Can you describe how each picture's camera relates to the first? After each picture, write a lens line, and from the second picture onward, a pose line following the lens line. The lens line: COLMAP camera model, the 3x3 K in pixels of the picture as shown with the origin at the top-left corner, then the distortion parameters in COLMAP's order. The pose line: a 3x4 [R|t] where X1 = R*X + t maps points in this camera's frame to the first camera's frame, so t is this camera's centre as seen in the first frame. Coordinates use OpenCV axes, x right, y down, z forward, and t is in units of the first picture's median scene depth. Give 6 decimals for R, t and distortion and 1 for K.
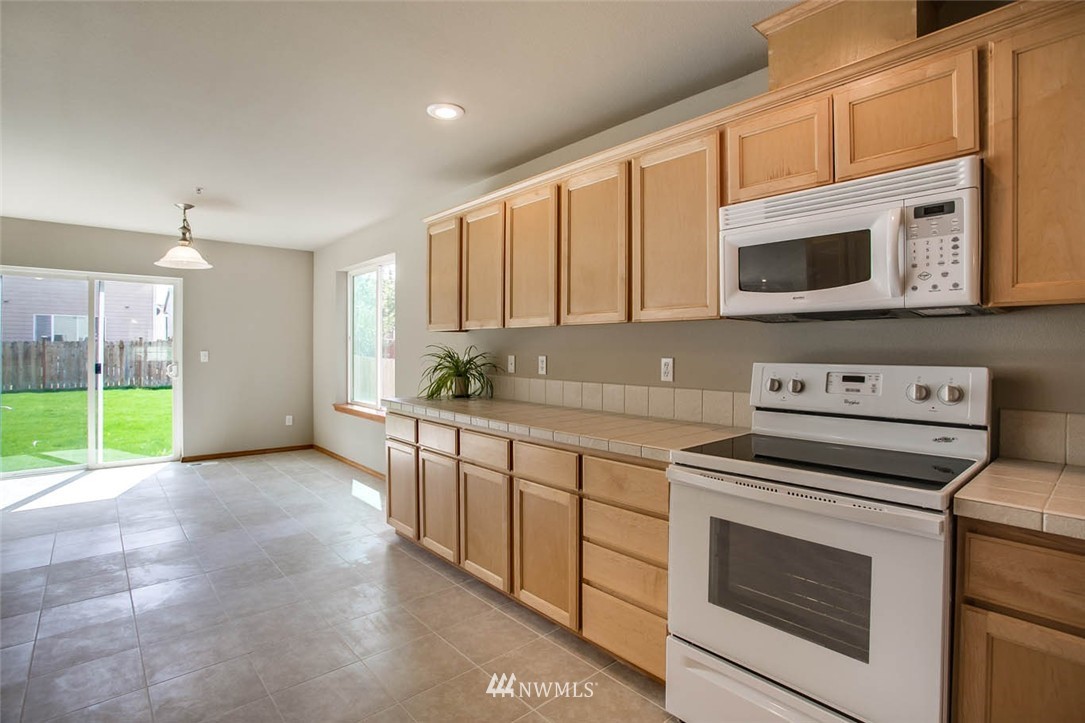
lens RADIAL K [[526.3, 0, 543.6], [0, 526.3, 357.2], [0, 0, 1]] dist [-0.071716, 0.031718]
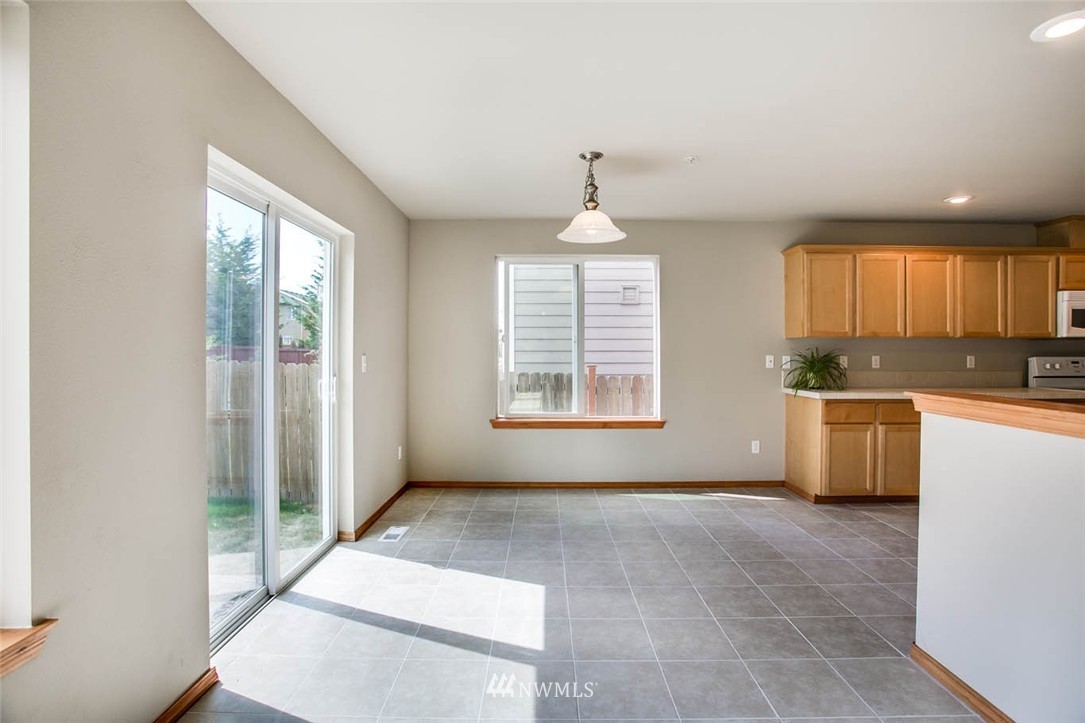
lens RADIAL K [[526.3, 0, 543.6], [0, 526.3, 357.2], [0, 0, 1]] dist [-0.071716, 0.031718]
pose [[0.659961, -0.013366, 0.751181, -1.639099], [0.013144, 0.999894, 0.006243, -0.018817], [-0.751185, 0.005753, 0.660066, 0.706352]]
